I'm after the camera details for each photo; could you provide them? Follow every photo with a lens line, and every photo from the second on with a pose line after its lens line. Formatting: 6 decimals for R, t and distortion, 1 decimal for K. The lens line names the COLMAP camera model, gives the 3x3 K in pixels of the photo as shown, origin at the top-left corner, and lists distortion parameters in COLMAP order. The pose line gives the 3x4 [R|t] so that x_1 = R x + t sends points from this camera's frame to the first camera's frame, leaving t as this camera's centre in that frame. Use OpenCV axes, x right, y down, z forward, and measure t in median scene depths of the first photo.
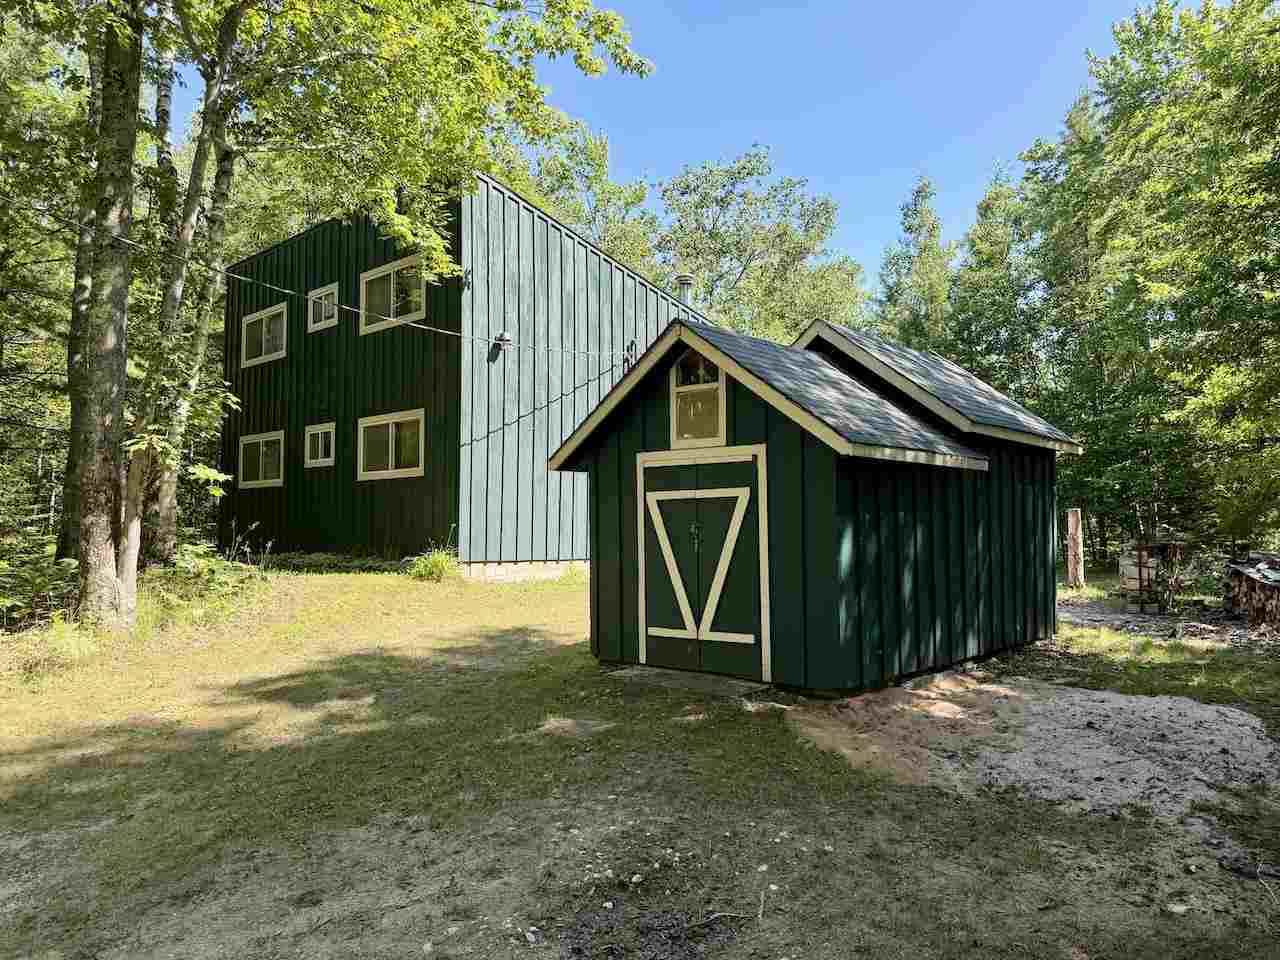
lens RADIAL K [[909.2, 0, 646.1], [0, 909.2, 487.7], [0, 0, 1]] dist [0.059319, -0.068546]
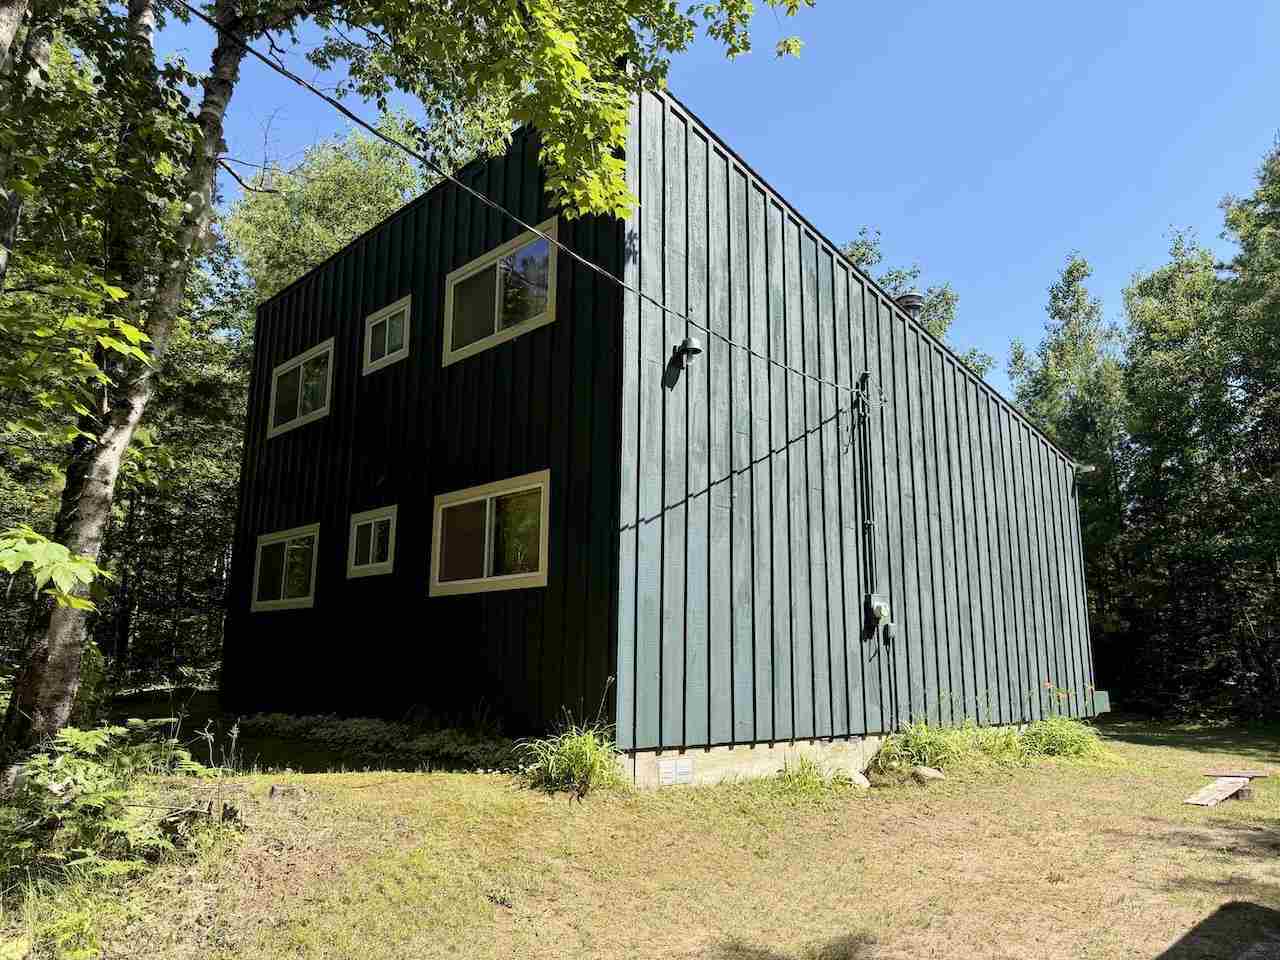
lens RADIAL K [[909.2, 0, 638.4], [0, 909.2, 471.1], [0, 0, 1]] dist [0.059319, -0.068546]
pose [[0.997978, -0.006465, -0.063236, -0.143142], [-0.003771, 0.987040, -0.160431, 0.006497], [0.063454, 0.160345, 0.985019, 0.413110]]
